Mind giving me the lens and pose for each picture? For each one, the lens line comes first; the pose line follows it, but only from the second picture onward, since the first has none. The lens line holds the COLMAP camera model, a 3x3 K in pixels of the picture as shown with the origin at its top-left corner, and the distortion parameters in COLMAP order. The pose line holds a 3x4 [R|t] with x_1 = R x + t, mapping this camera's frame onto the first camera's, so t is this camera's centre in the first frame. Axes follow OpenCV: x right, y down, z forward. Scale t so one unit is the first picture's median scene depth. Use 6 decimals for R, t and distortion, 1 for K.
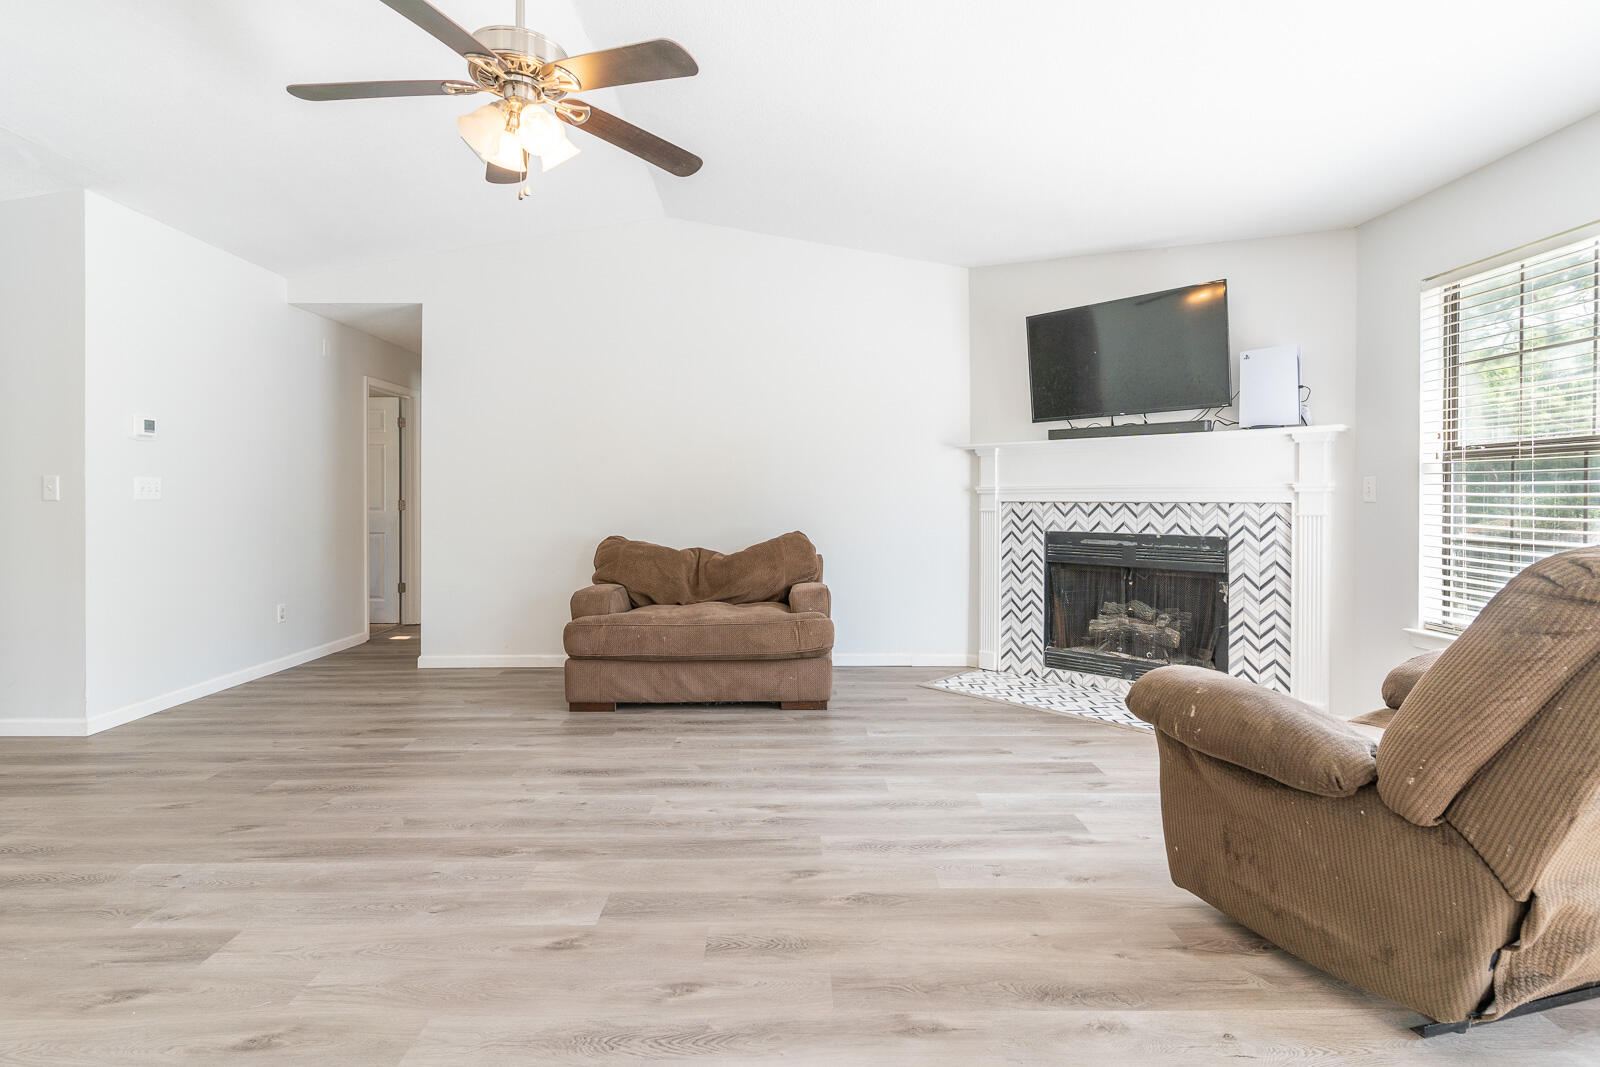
lens RADIAL K [[788.3, 0, 795.2], [0, 788.3, 493.5], [0, 0, 1]] dist [0.002865, -0.001088]
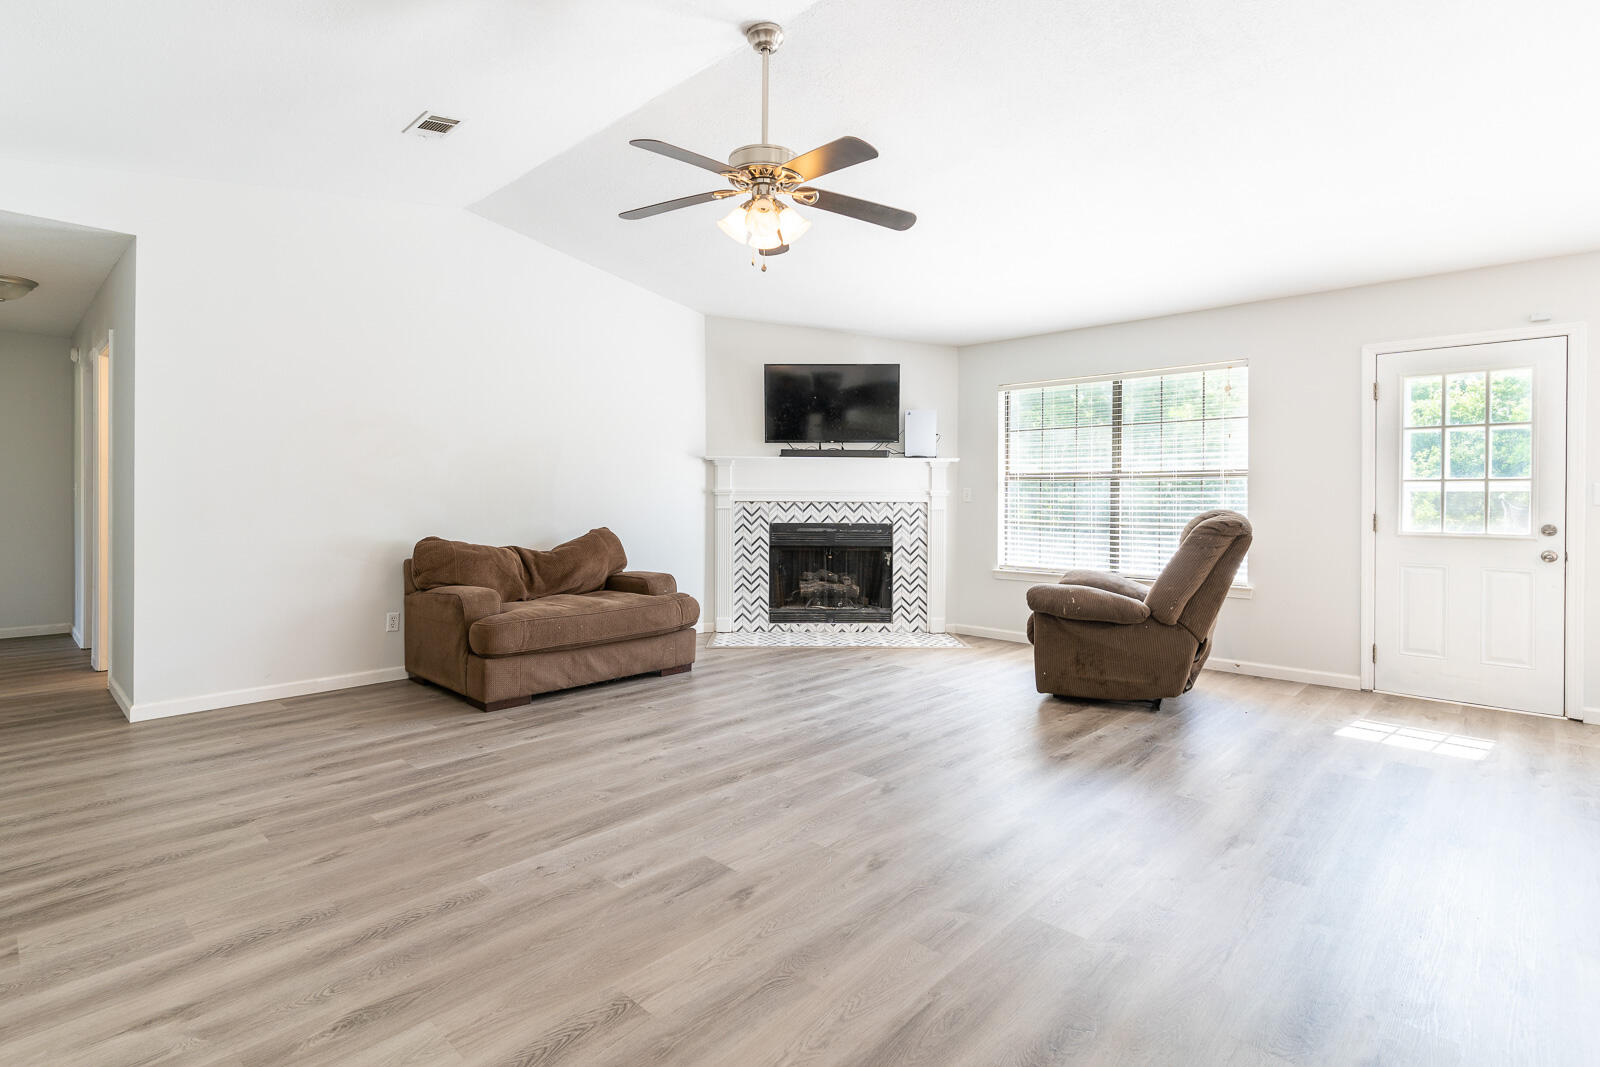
lens RADIAL K [[788.3, 0, 806.9], [0, 788.3, 485.7], [0, 0, 1]] dist [0.002865, -0.001088]
pose [[0.685720, 0.016848, 0.727671, -0.794852], [-0.010693, 0.999857, -0.013072, 0.000652], [-0.727787, 0.001183, 0.685802, 0.030752]]
